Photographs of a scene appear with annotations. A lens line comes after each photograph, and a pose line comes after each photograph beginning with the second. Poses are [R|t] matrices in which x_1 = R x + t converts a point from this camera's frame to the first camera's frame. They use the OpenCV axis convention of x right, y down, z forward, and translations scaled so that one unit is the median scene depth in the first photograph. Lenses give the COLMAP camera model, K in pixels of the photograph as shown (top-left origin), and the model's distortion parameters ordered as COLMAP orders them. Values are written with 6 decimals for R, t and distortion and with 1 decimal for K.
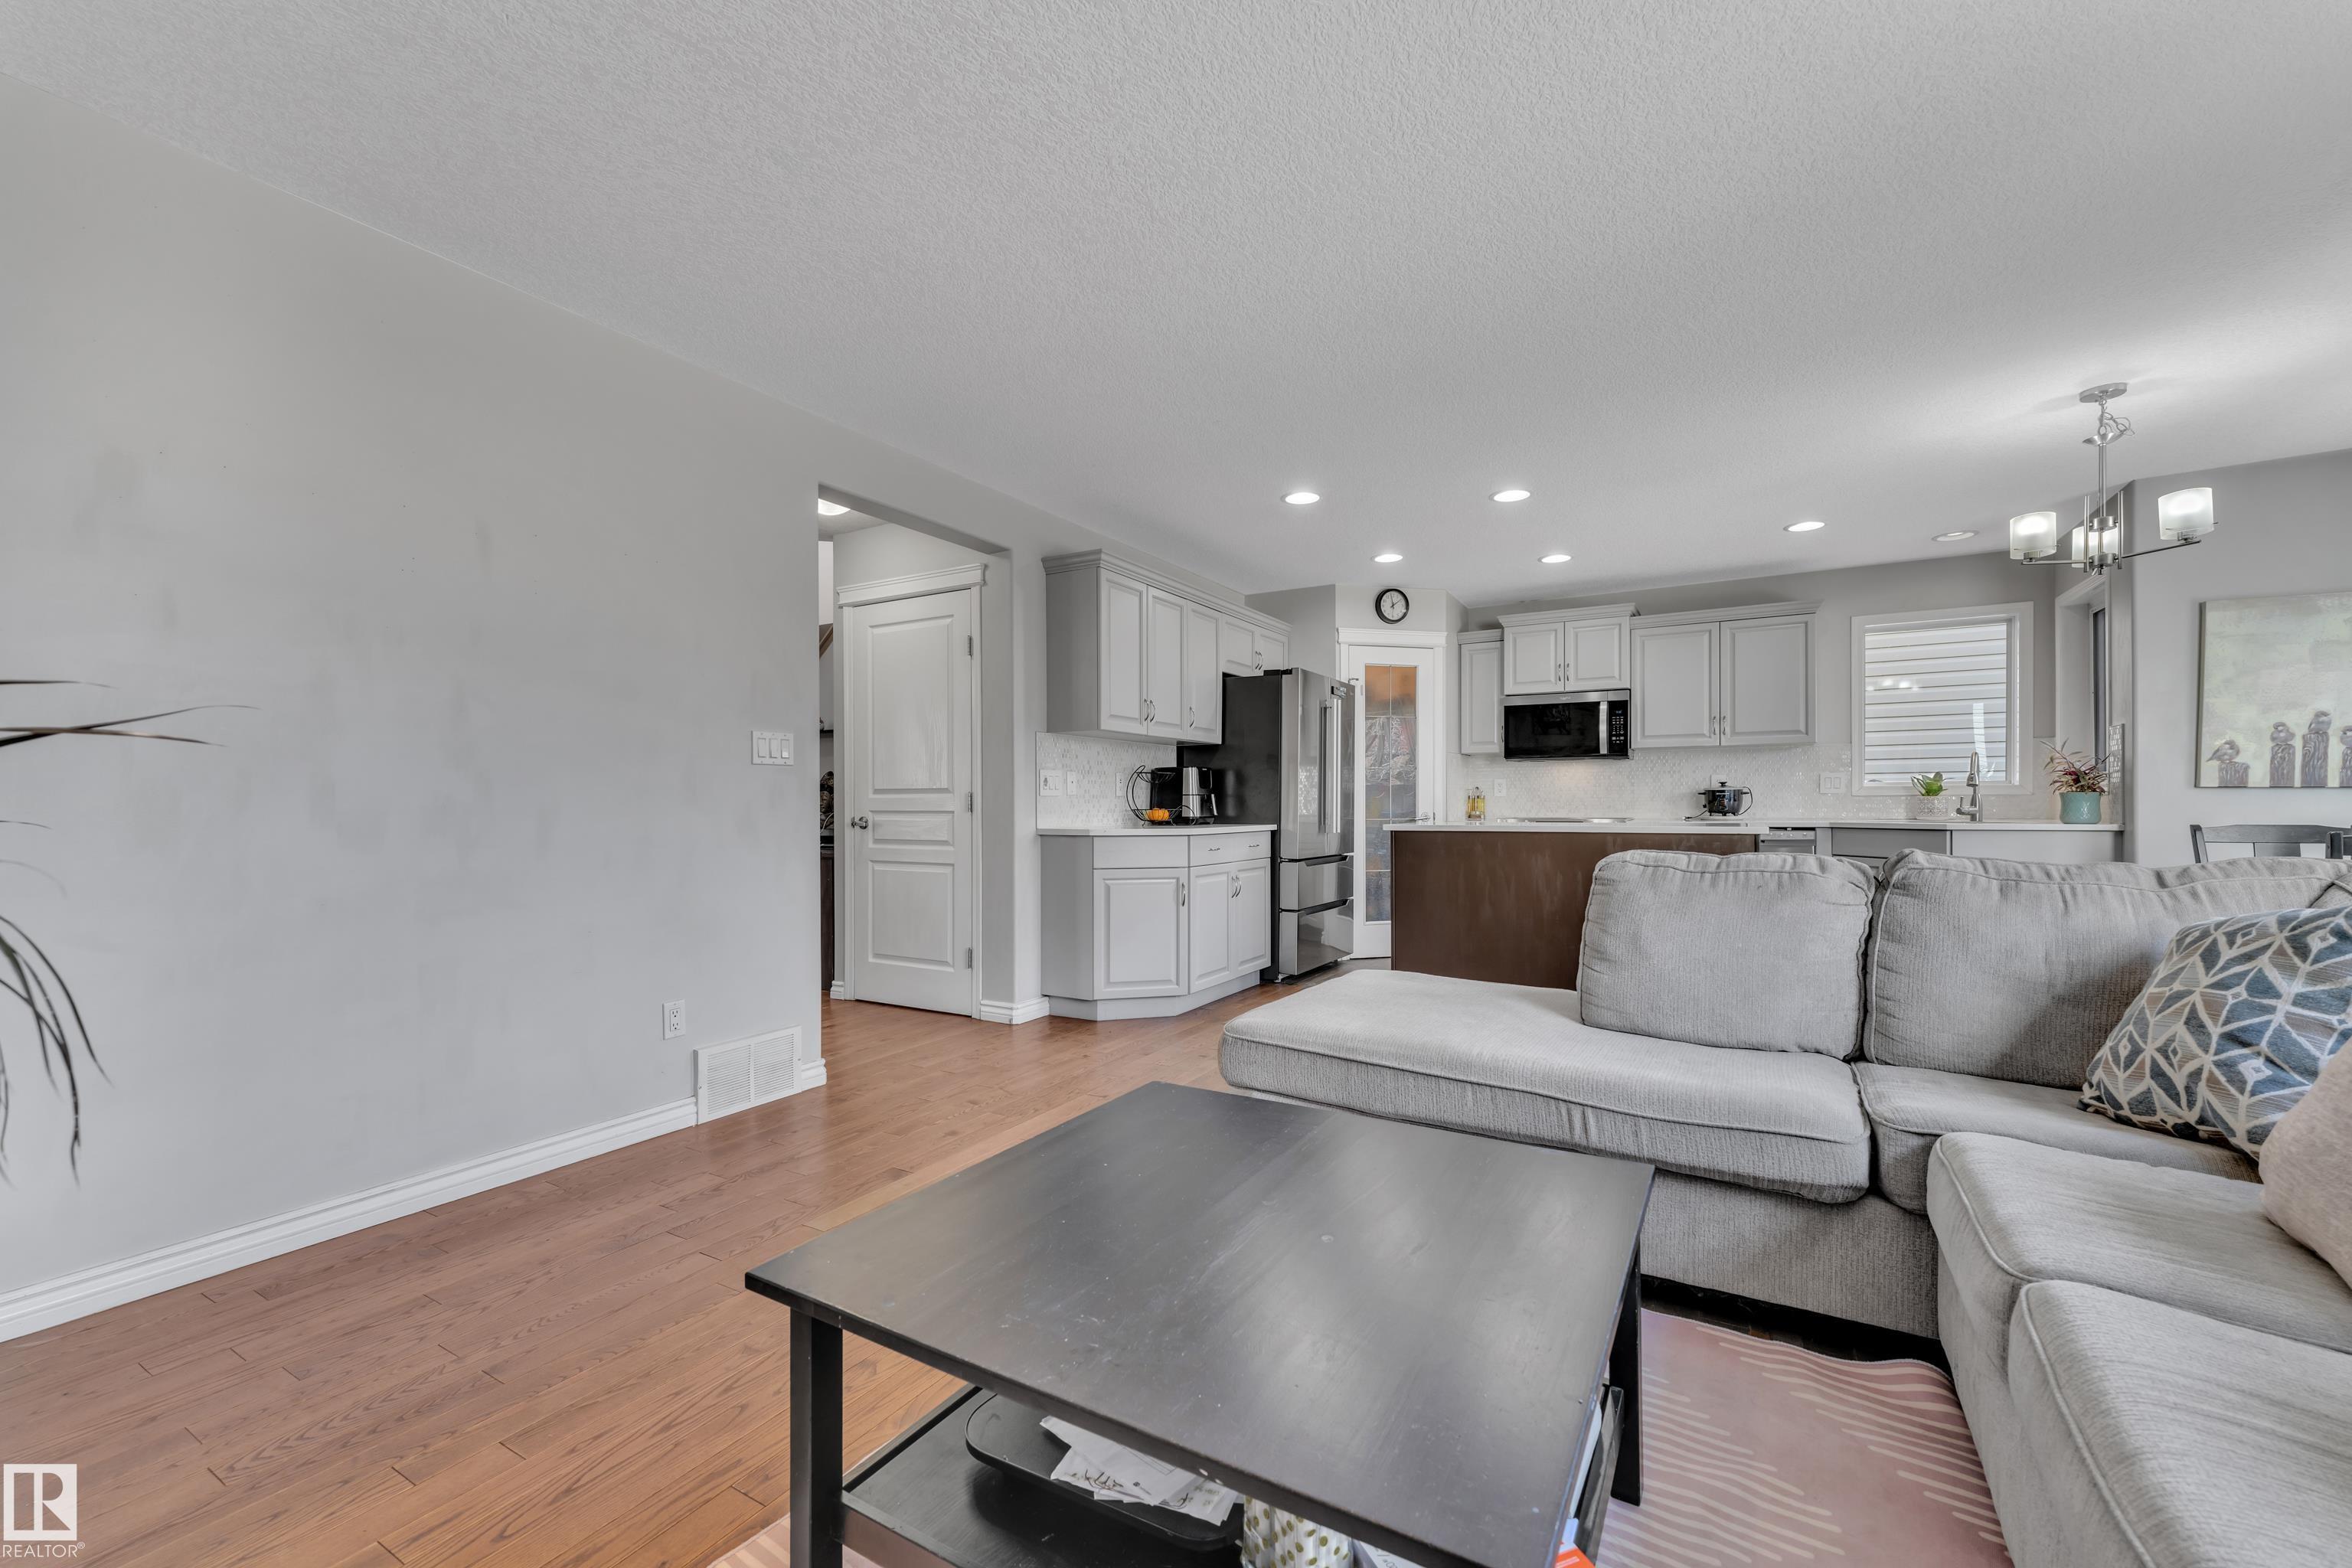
lens RADIAL K [[949.0, 0, 1180.7], [0, 949.0, 810.9], [0, 0, 1]] dist [0.001252, 0.000467]
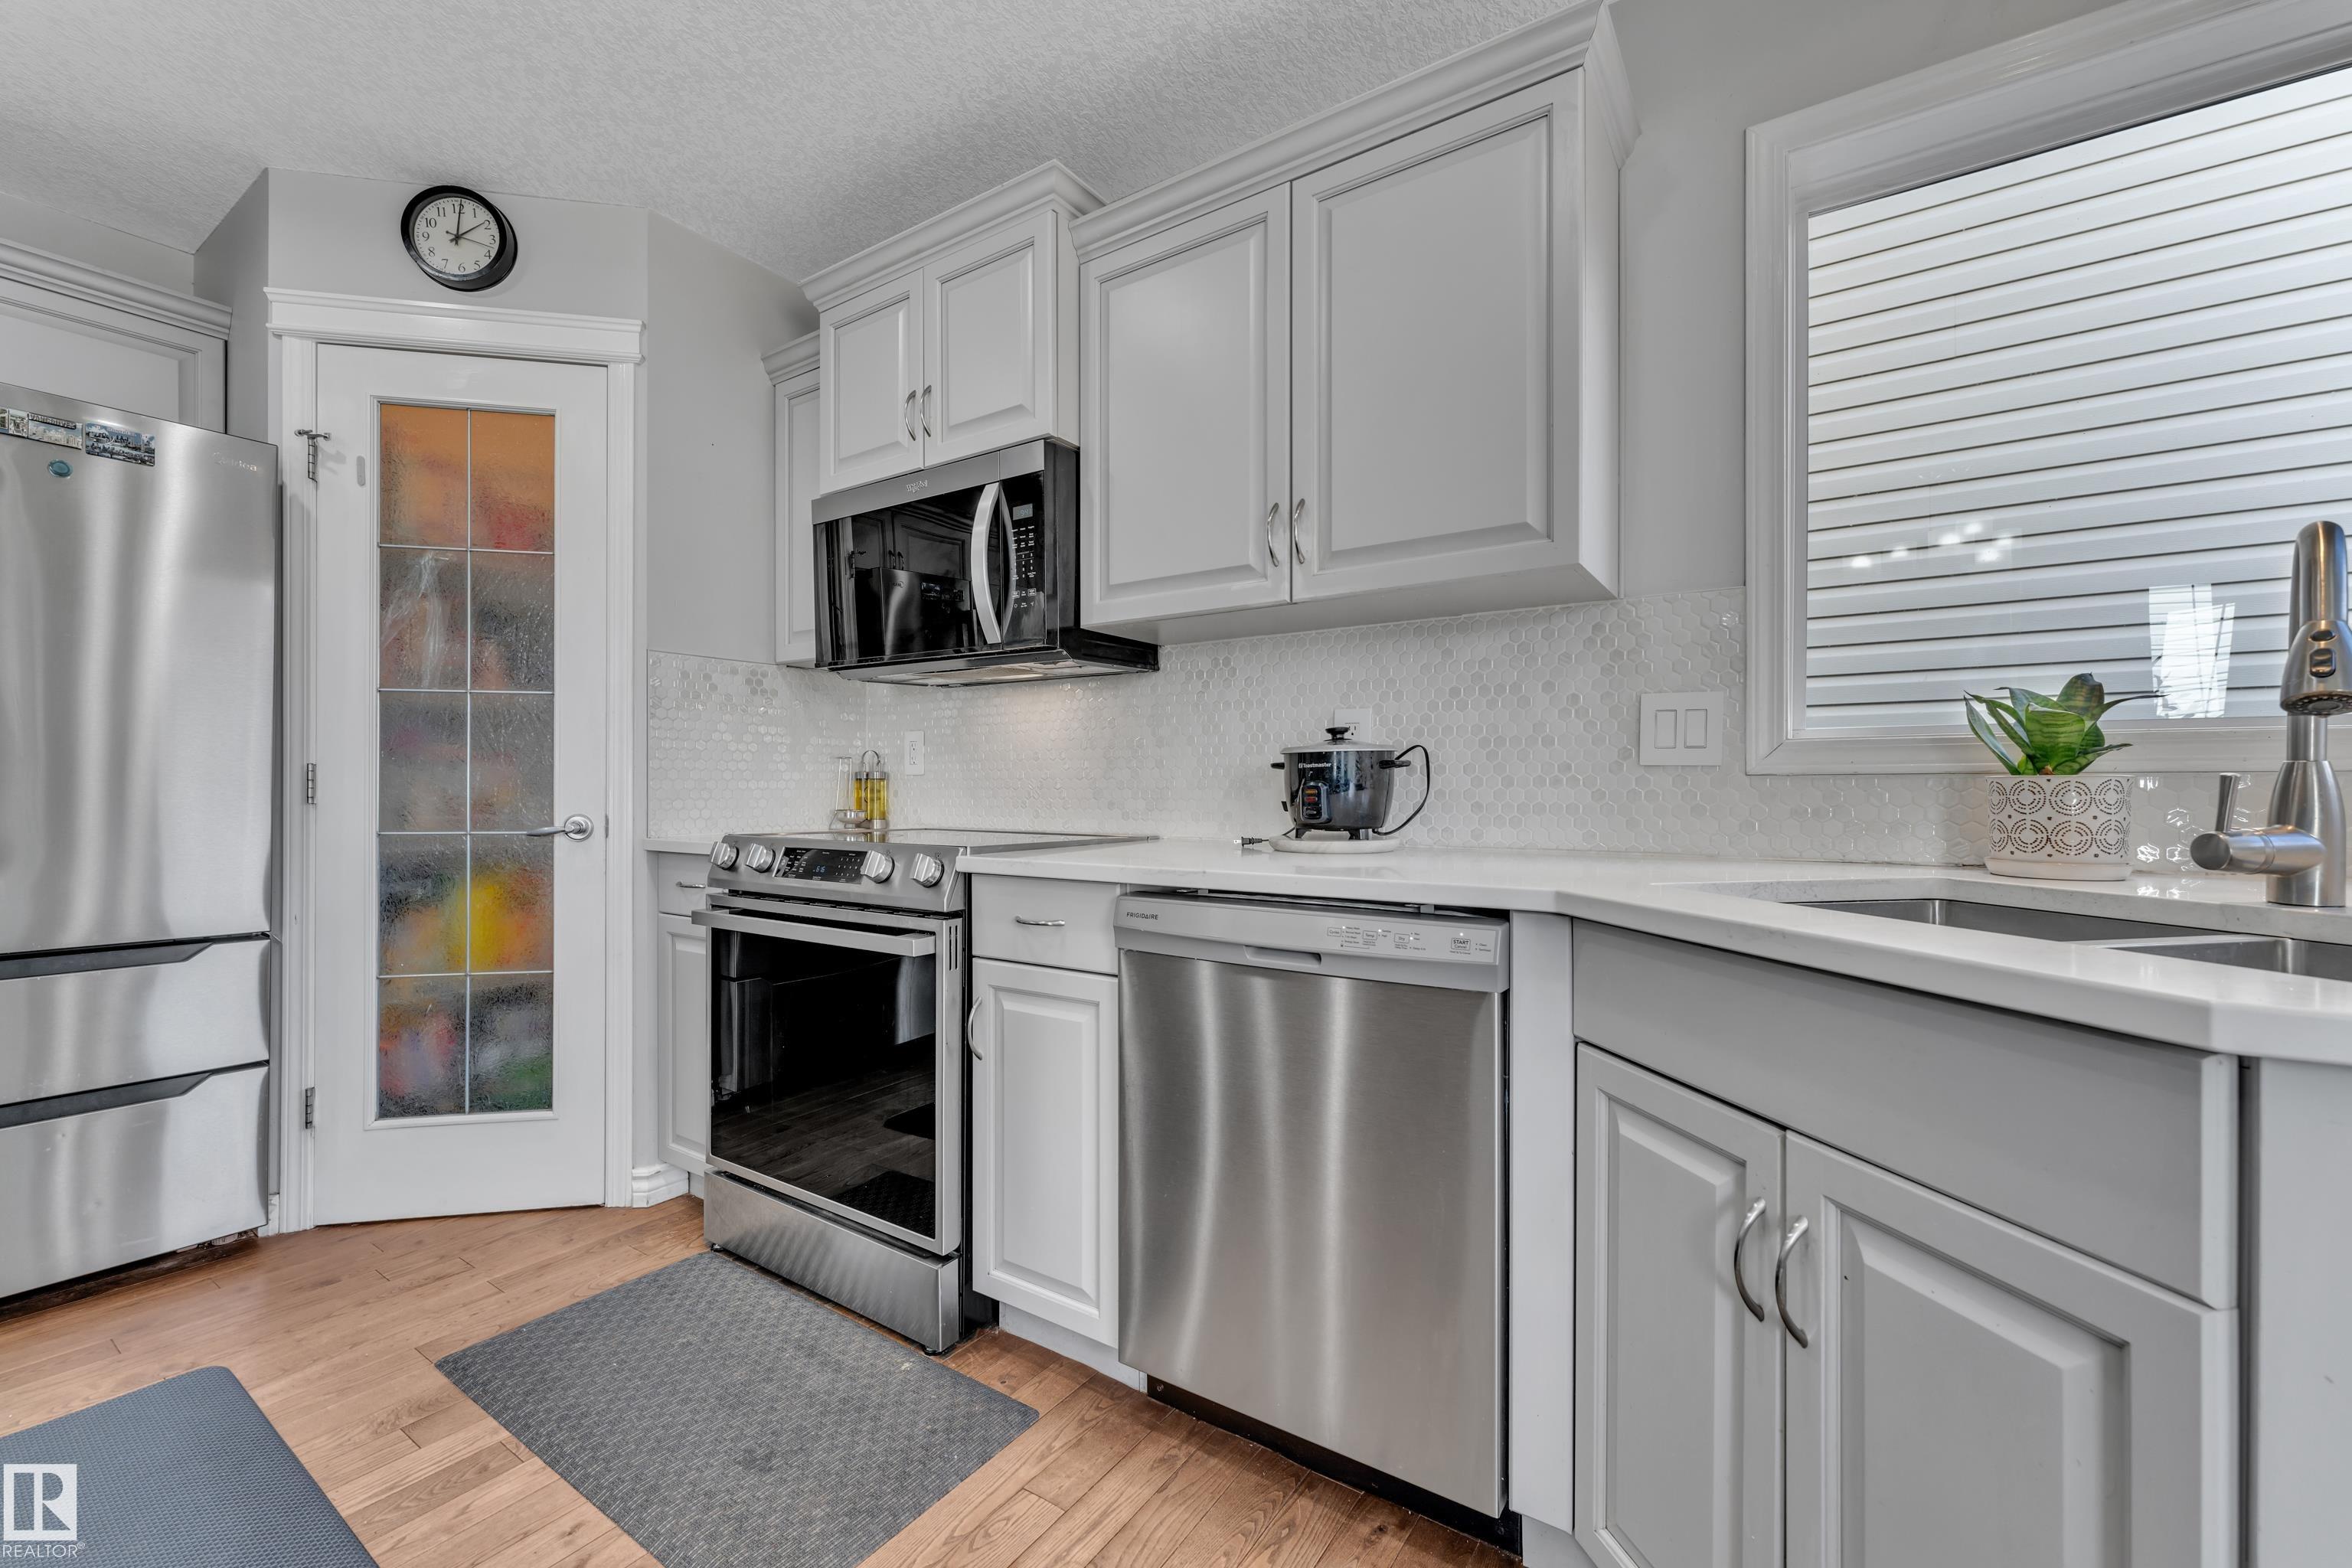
lens RADIAL K [[949.0, 0, 1185.5], [0, 949.0, 790.2], [0, 0, 1]] dist [0.001252, 0.000467]
pose [[0.997901, 0.007090, -0.064374, 0.593705], [-0.007555, 0.999947, -0.006976, -0.008507], [0.064321, 0.007448, 0.997901, 0.754383]]
